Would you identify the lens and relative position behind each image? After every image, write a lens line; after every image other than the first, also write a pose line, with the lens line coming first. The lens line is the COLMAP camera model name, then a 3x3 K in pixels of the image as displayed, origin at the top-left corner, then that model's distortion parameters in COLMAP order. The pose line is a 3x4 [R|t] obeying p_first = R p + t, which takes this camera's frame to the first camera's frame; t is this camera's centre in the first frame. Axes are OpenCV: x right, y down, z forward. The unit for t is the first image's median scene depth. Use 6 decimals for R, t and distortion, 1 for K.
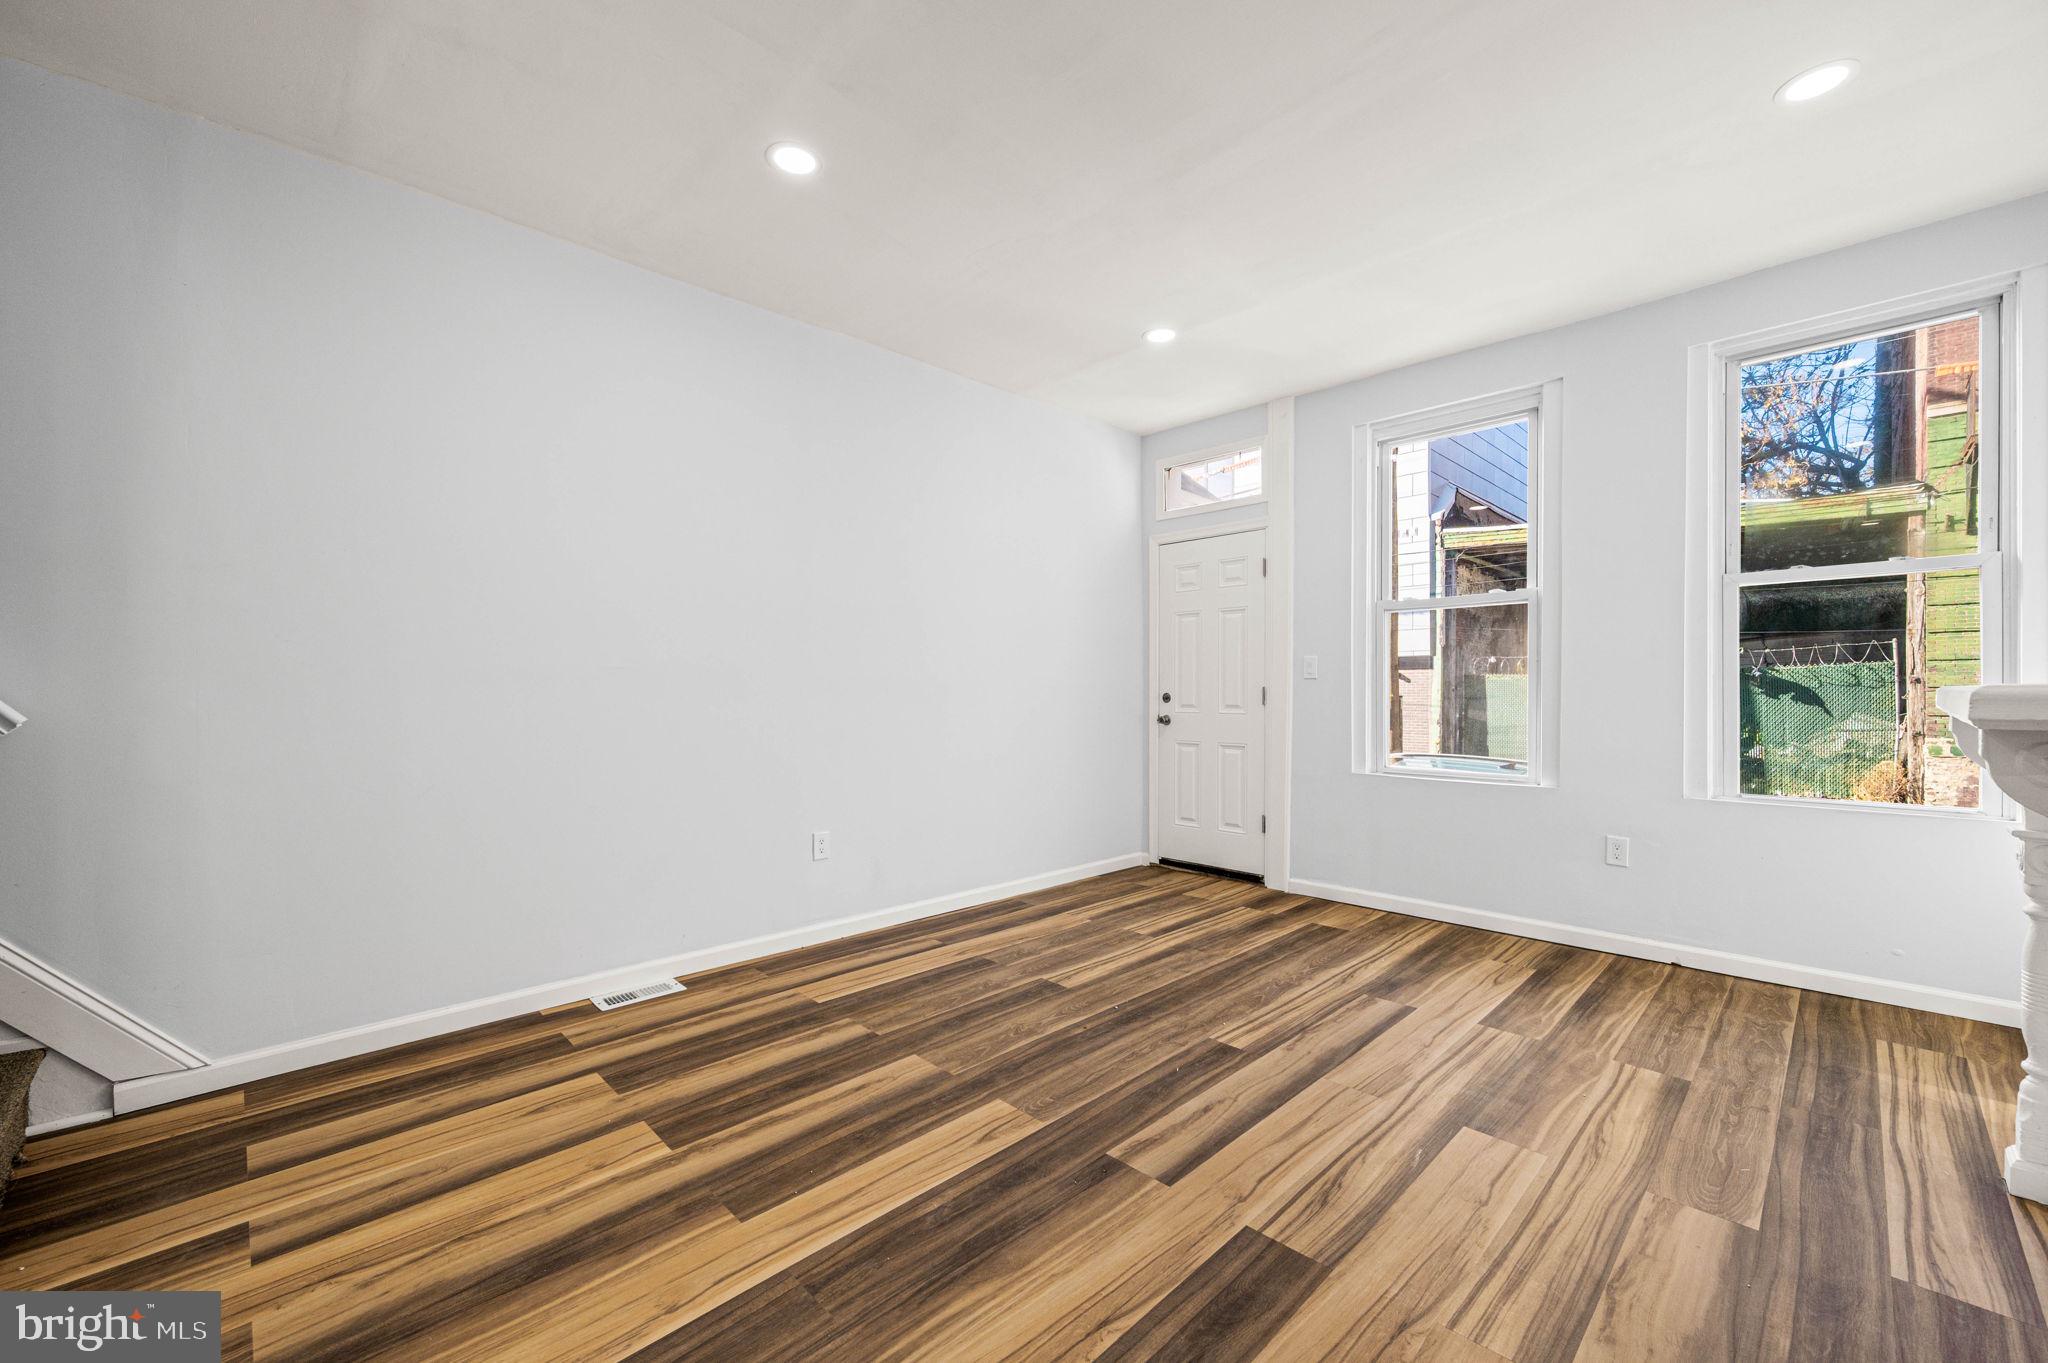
lens RADIAL K [[818.9, 0, 1033.1], [0, 818.9, 695.7], [0, 0, 1]] dist [-0.000494, -0.000303]
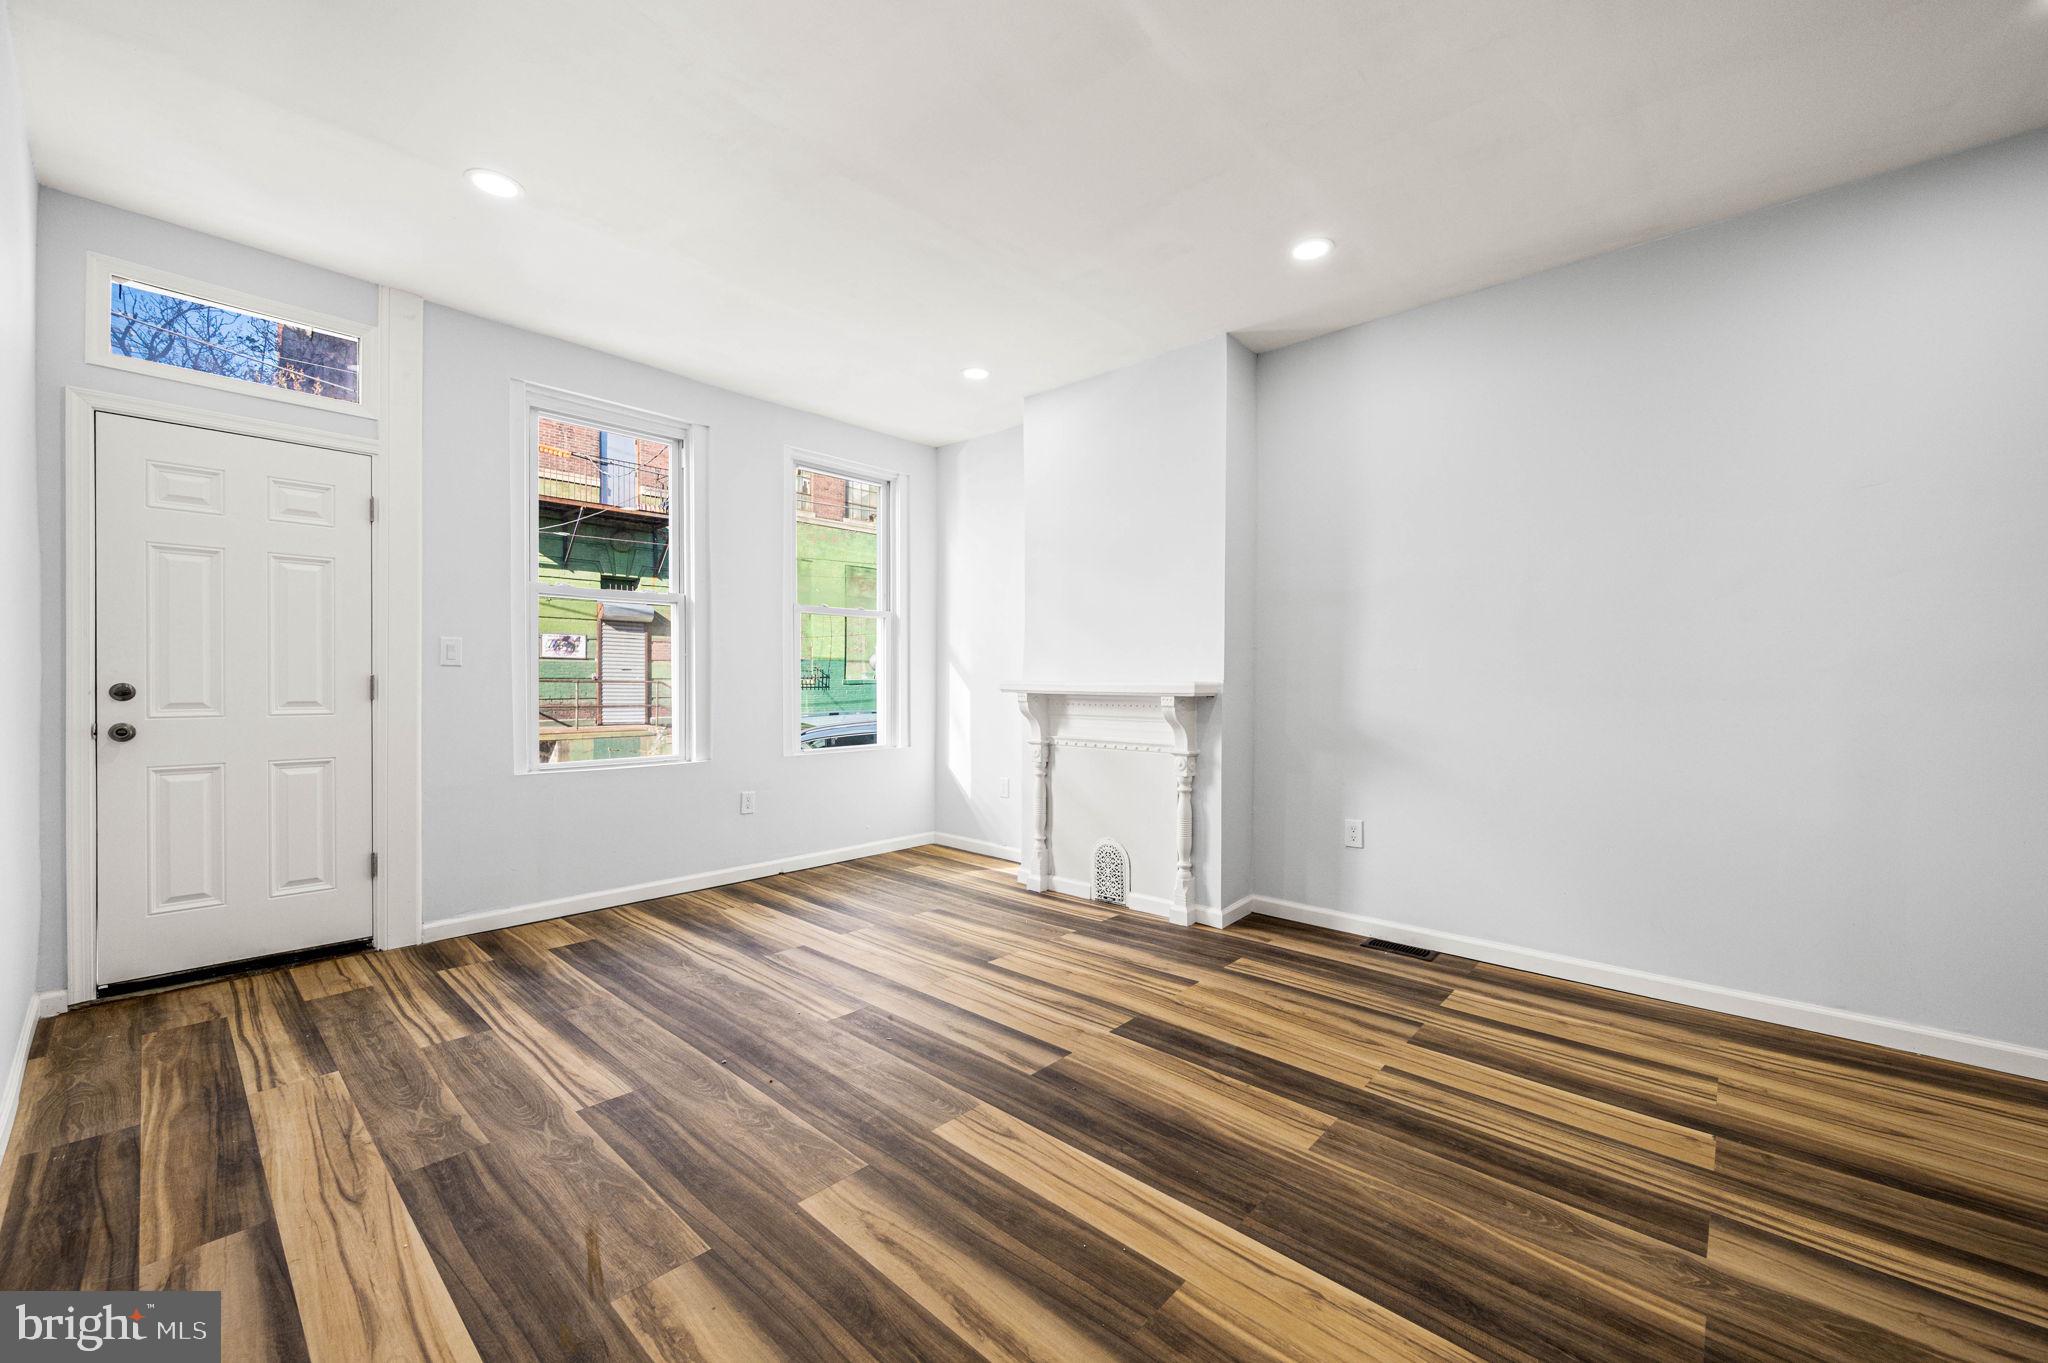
lens RADIAL K [[818.4, 0, 1024.0], [0, 818.4, 681.5], [0, 0, 1]] dist [-0.000327, -0.000098]
pose [[-0.062342, 0.000541, 0.998055, -0.672968], [0.002039, 0.999998, -0.000415, -0.004874], [-0.998053, 0.002009, -0.062343, 0.669734]]
